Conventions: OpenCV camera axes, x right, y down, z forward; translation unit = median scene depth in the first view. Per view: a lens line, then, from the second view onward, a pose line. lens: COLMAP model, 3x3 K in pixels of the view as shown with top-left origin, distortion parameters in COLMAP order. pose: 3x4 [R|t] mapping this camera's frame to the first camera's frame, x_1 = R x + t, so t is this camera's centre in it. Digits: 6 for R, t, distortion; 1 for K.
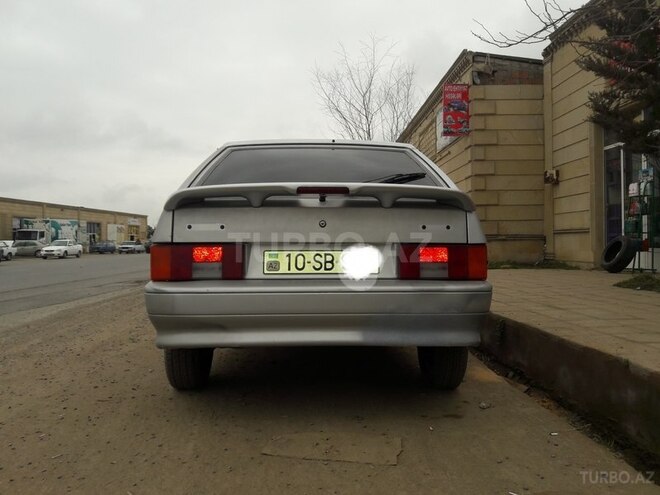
lens RADIAL K [[535.6, 0, 330.0], [0, 535.6, 247.5], [0, 0, 1]] dist [-0.001222, -0.003641]
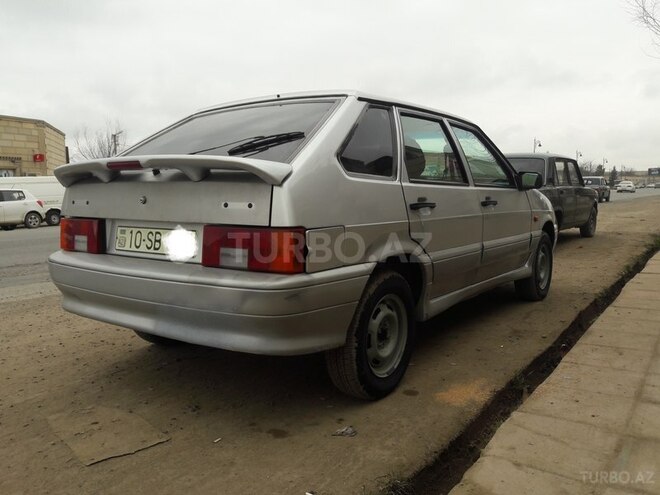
lens RADIAL K [[523.0, 0, 329.6], [0, 523.0, 271.1], [0, 0, 1]] dist [-0.003761, -0.002585]
pose [[0.804086, 0.089354, -0.587760, 0.778489], [-0.003254, 0.989287, 0.145944, -0.054950], [0.594504, -0.115439, 0.795763, 0.448530]]
